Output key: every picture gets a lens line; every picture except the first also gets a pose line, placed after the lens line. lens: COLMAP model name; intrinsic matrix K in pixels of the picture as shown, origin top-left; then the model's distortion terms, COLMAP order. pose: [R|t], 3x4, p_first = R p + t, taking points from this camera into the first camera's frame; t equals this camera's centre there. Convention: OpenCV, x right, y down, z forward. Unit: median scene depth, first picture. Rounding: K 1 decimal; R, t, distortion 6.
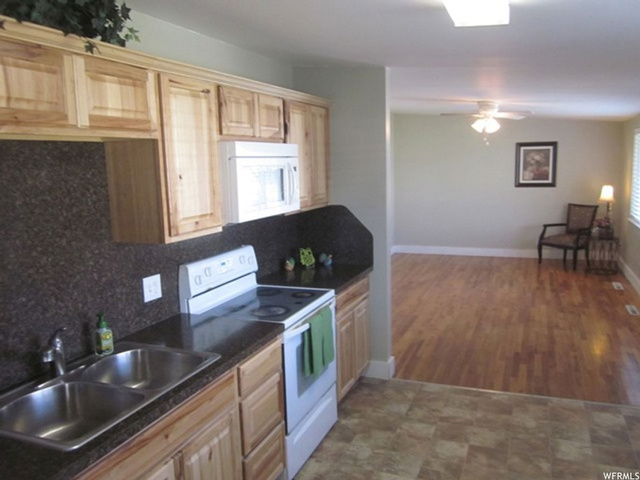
lens RADIAL K [[537.1, 0, 320.0], [0, 537.1, 240.0], [0, 0, 1]] dist [-0.036156, 0.006342]
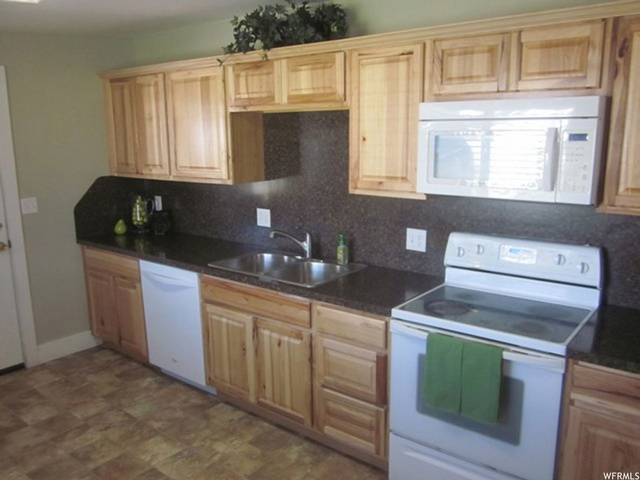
lens RADIAL K [[511.8, 0, 341.6], [0, 511.8, 241.2], [0, 0, 1]] dist [-0.056871, -0.002994]
pose [[-0.246310, 0.219794, -0.943940, 0.749710], [-0.133793, 0.956910, 0.257726, -0.165591], [0.959912, 0.189773, -0.206290, 1.105543]]
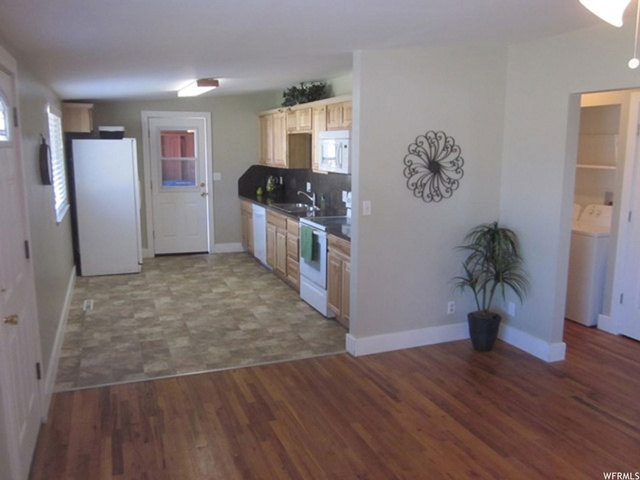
lens RADIAL K [[537.1, 0, 320.0], [0, 537.1, 240.0], [0, 0, 1]] dist [-0.036156, 0.006342]
pose [[-0.722868, 0.145701, -0.675450, 1.366522], [-0.085578, 0.951113, 0.296750, -0.413735], [0.685667, 0.272315, -0.675060, 2.589172]]
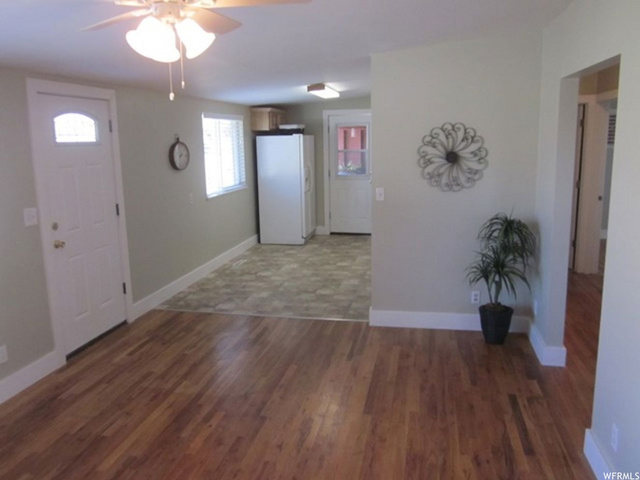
lens RADIAL K [[537.1, 0, 320.0], [0, 537.1, 240.0], [0, 0, 1]] dist [-0.036156, 0.006342]
pose [[-0.982006, 0.079133, -0.171471, 0.691800], [0.018329, 0.943626, 0.330506, -0.492128], [0.187958, 0.321416, -0.928097, 3.247478]]
